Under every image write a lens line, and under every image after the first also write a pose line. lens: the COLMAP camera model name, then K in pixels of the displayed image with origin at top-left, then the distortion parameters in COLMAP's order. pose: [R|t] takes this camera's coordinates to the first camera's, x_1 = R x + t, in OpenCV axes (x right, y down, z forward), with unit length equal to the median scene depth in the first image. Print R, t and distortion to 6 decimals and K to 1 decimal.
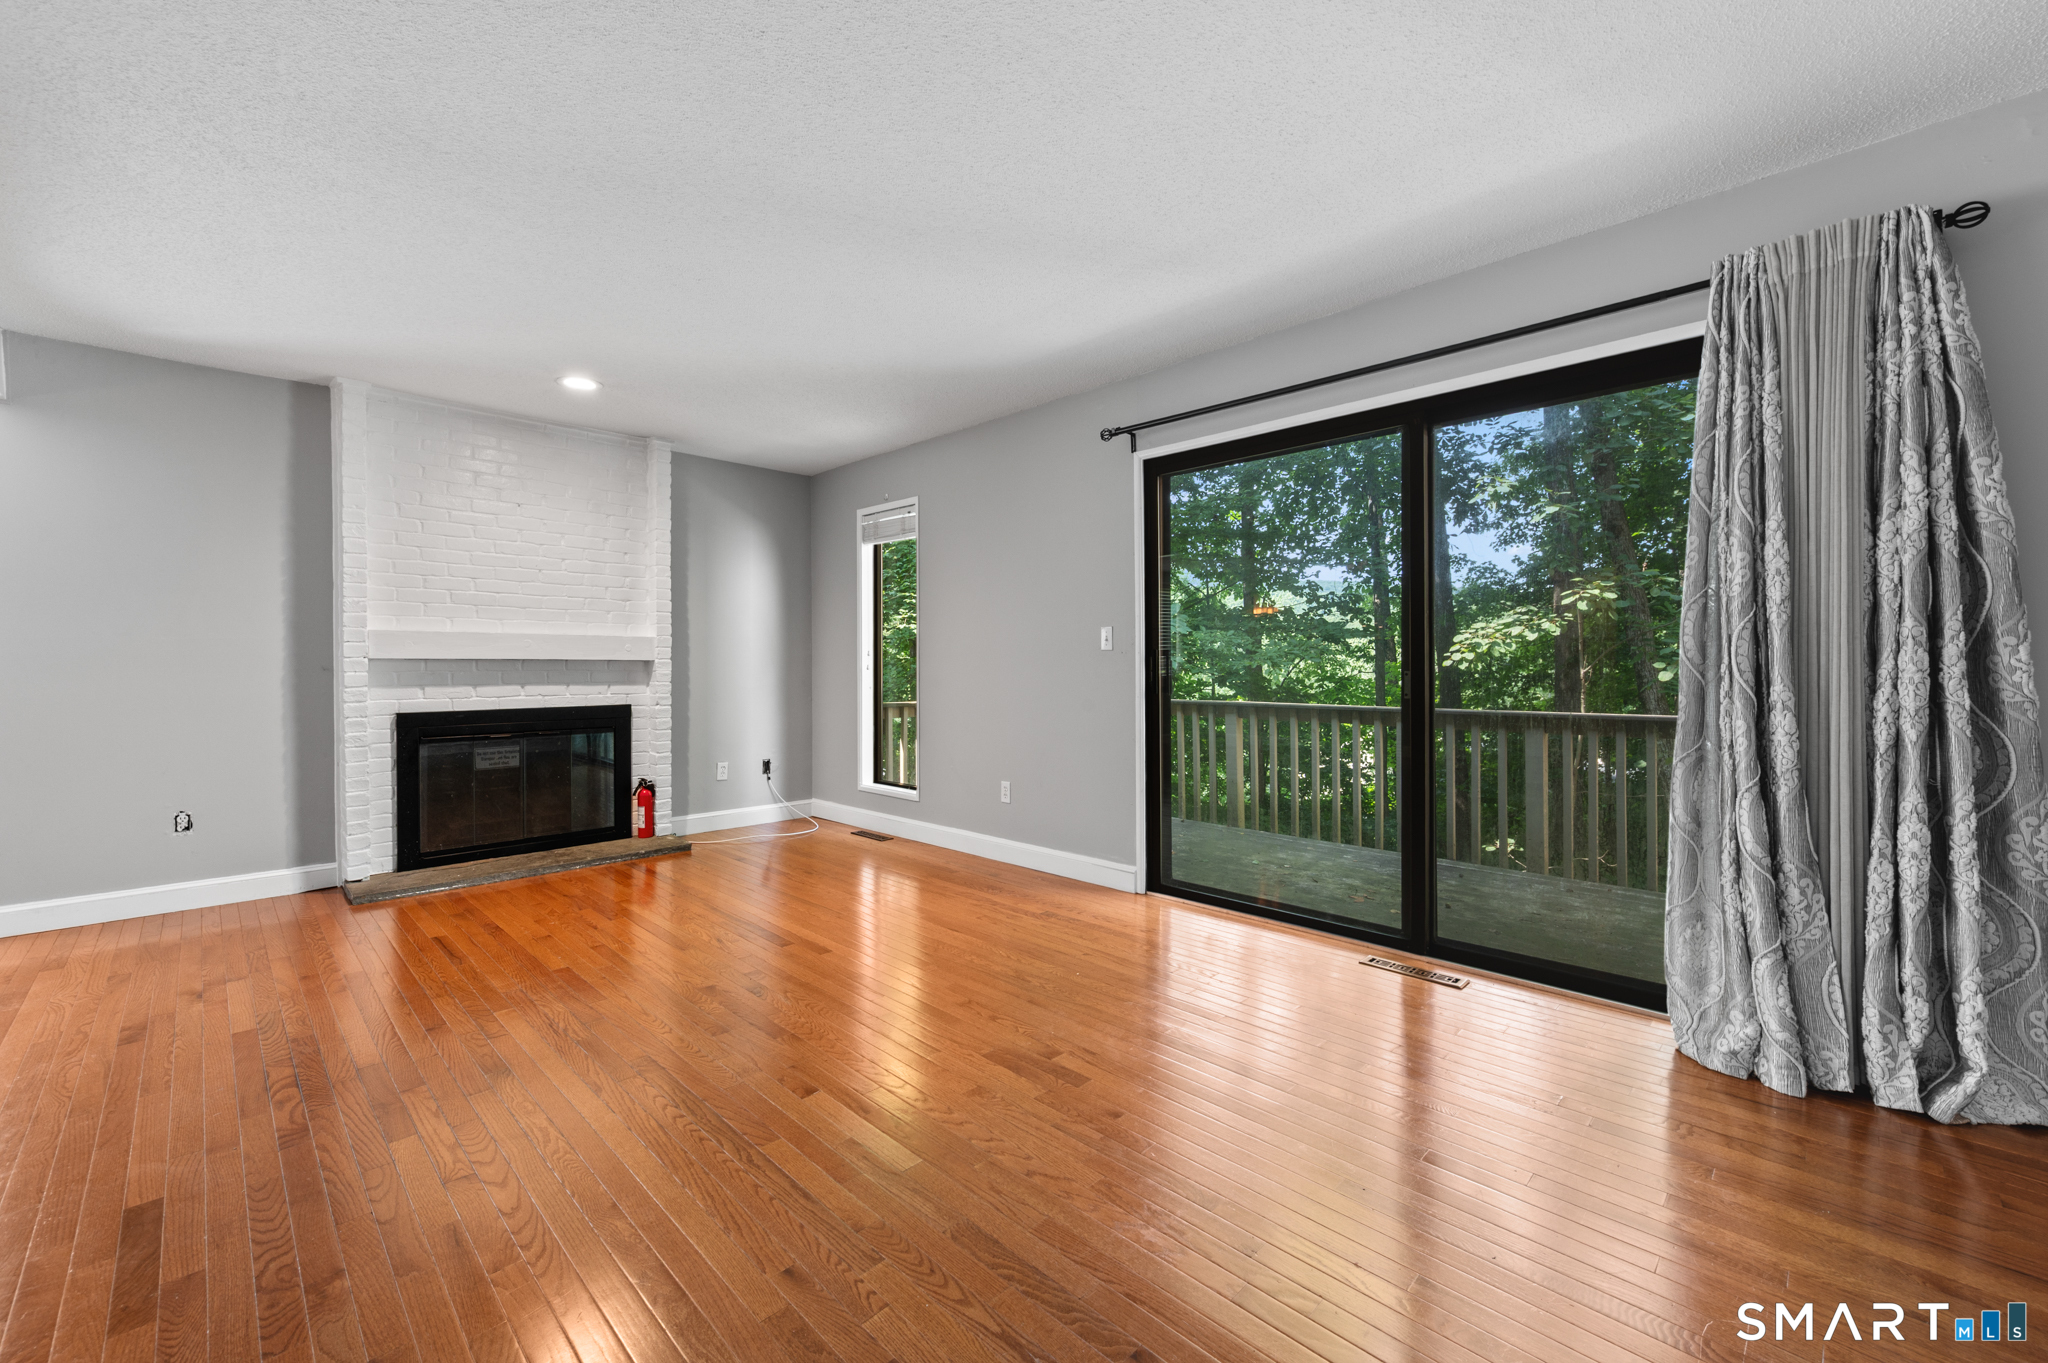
lens RADIAL K [[815.4, 0, 1023.6], [0, 815.4, 673.4], [0, 0, 1]] dist [-0.003187, 0.000783]
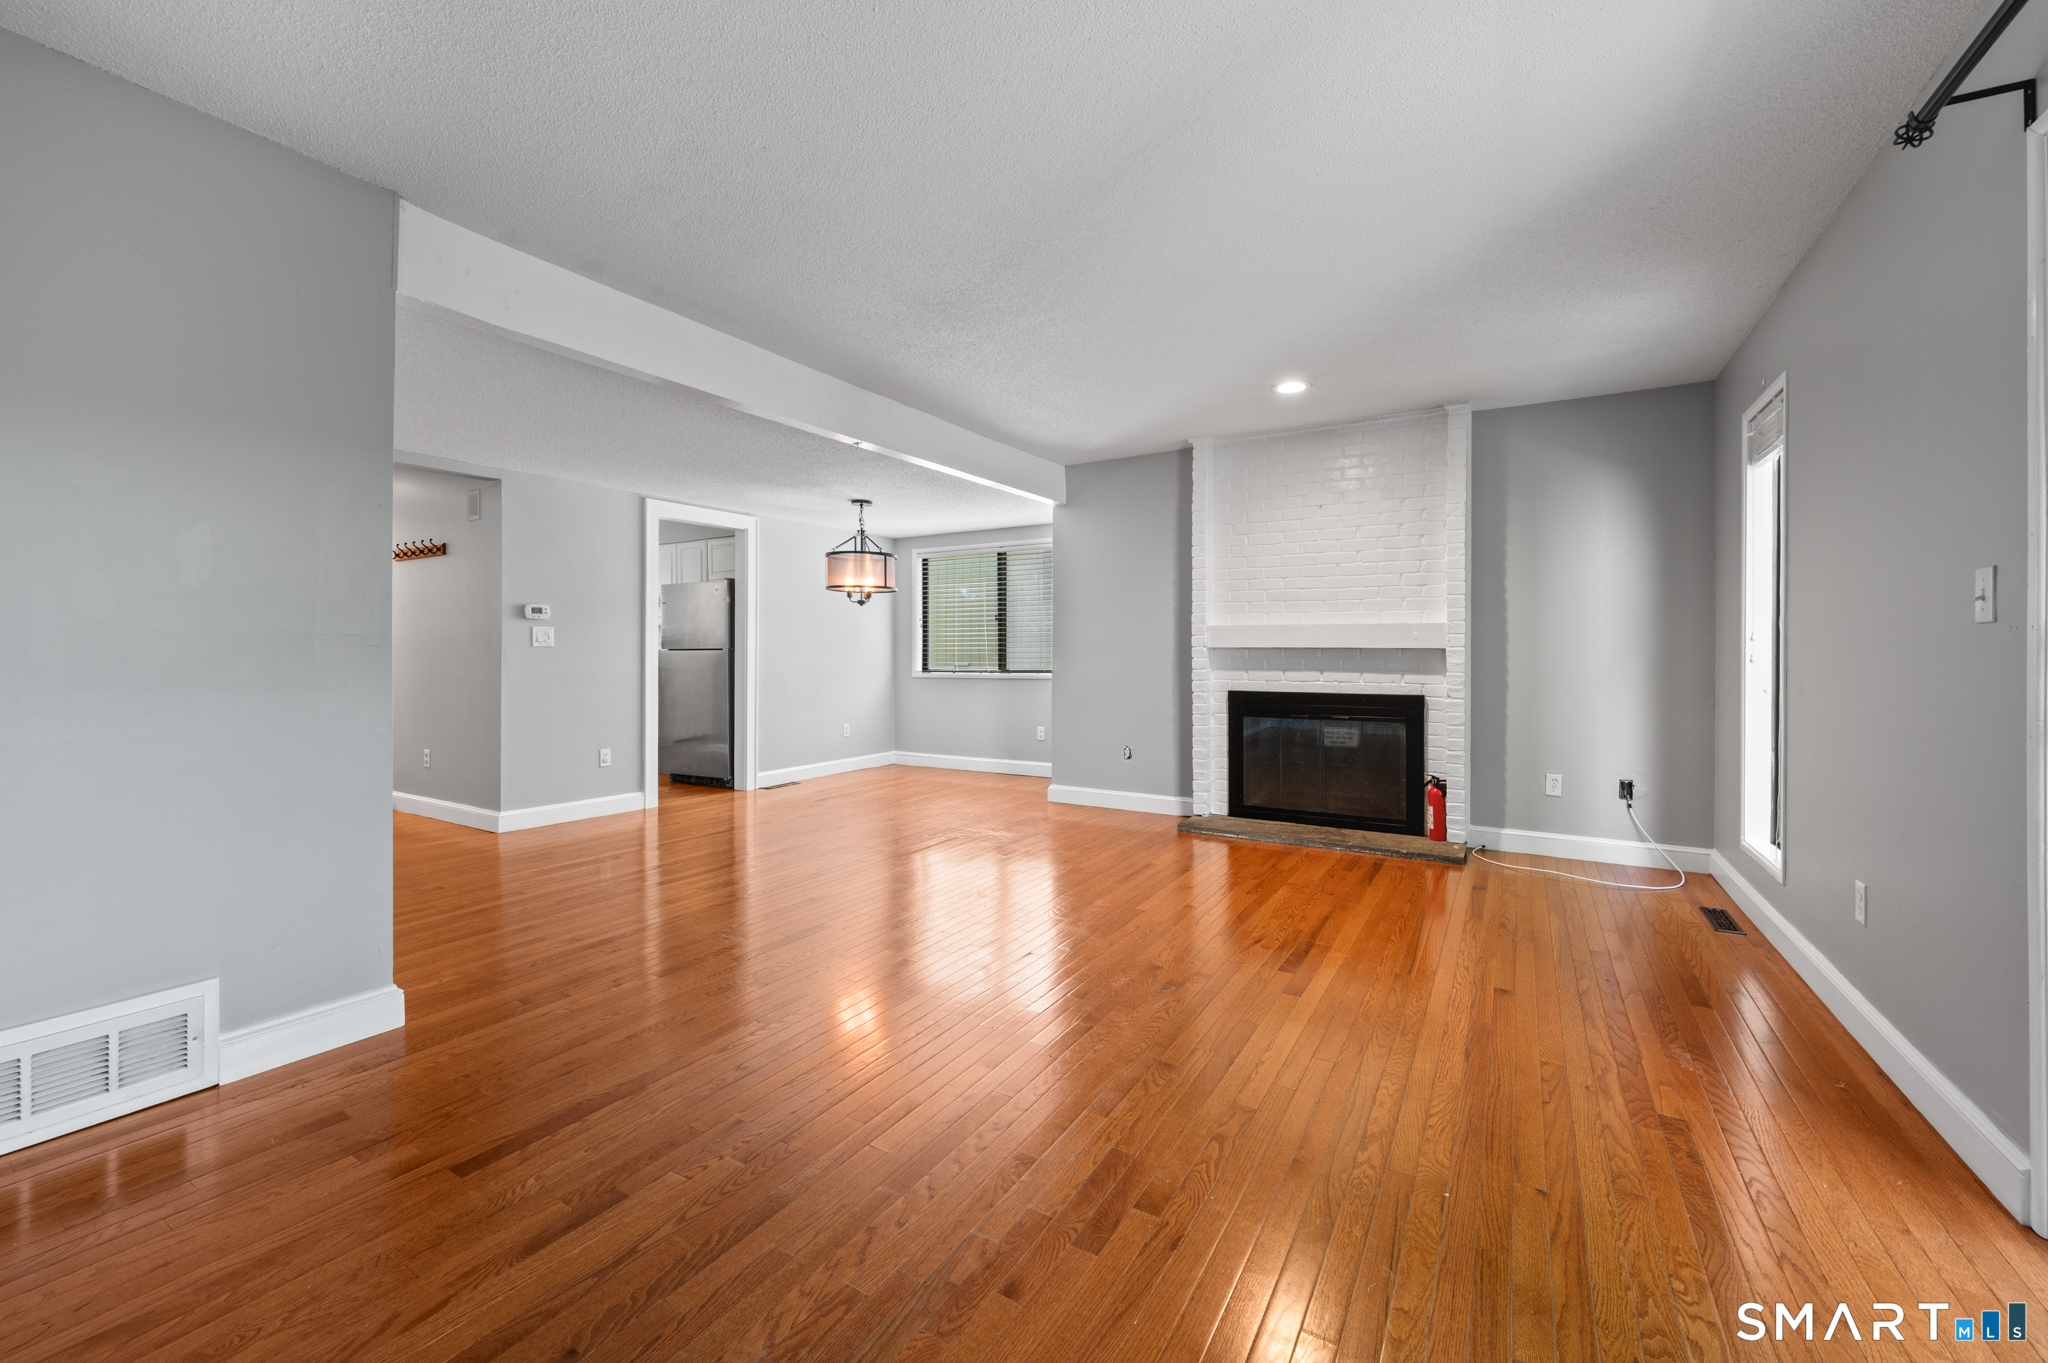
lens RADIAL K [[815.4, 0, 1036.1], [0, 815.4, 655.3], [0, 0, 1]] dist [-0.003187, 0.000783]
pose [[0.249207, 0.006744, -0.968427, 0.352338], [-0.013562, 0.999902, 0.003473, -0.005624], [0.968355, 0.012268, 0.249274, 0.368856]]
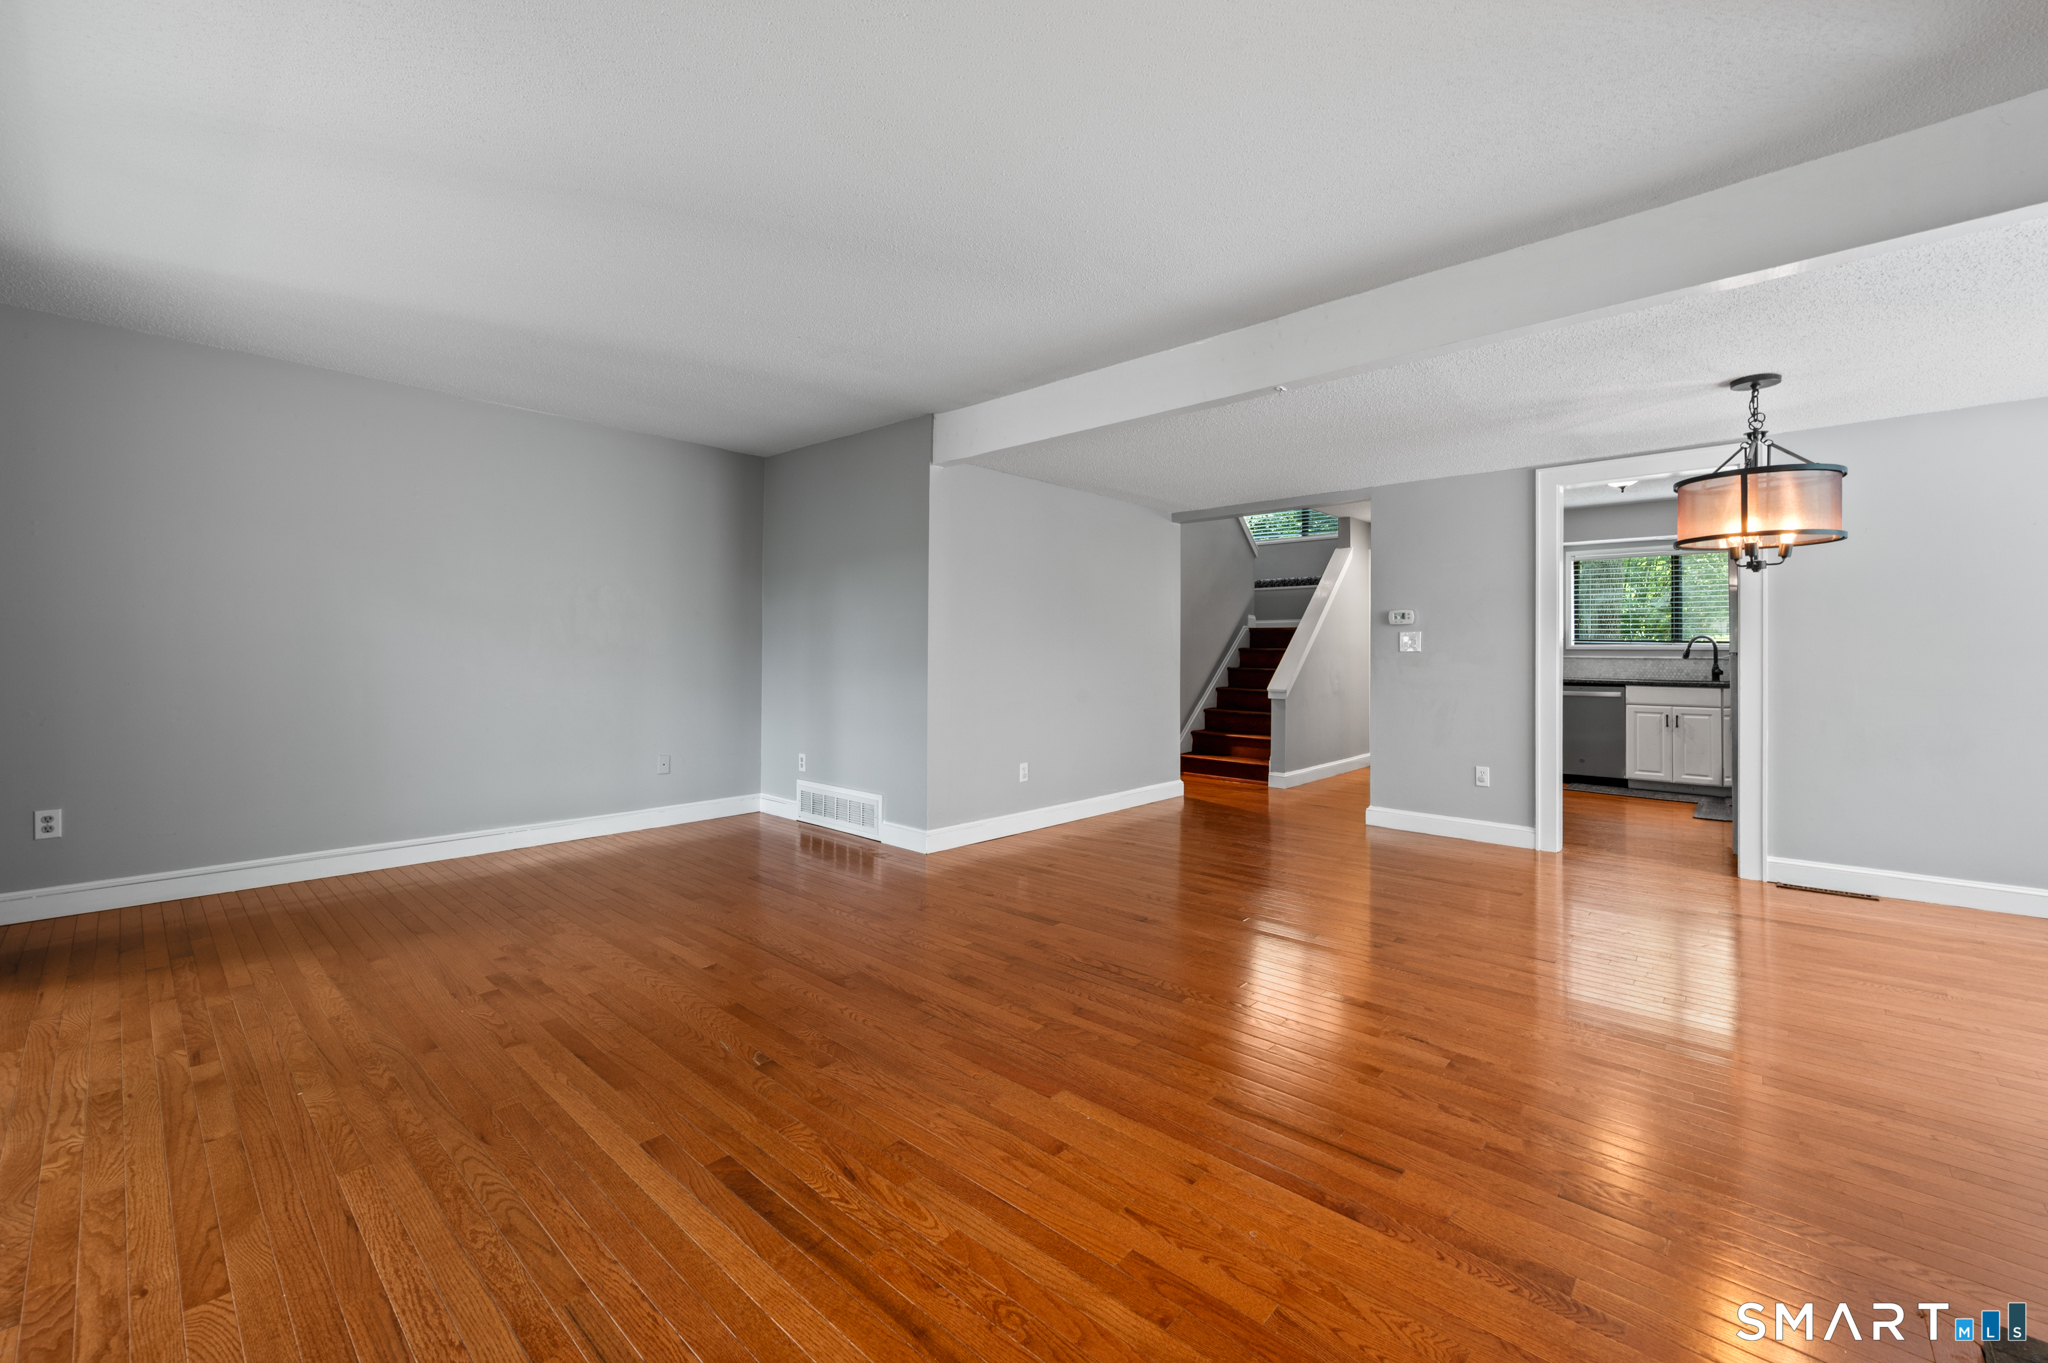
lens RADIAL K [[815.4, 0, 1027.6], [0, 815.4, 675.1], [0, 0, 1]] dist [-0.003187, 0.000783]
pose [[-0.998280, -0.000493, -0.058625, -0.332898], [-0.002612, 0.999346, 0.036070, -0.012204], [0.058568, 0.036161, -0.997628, 1.108900]]
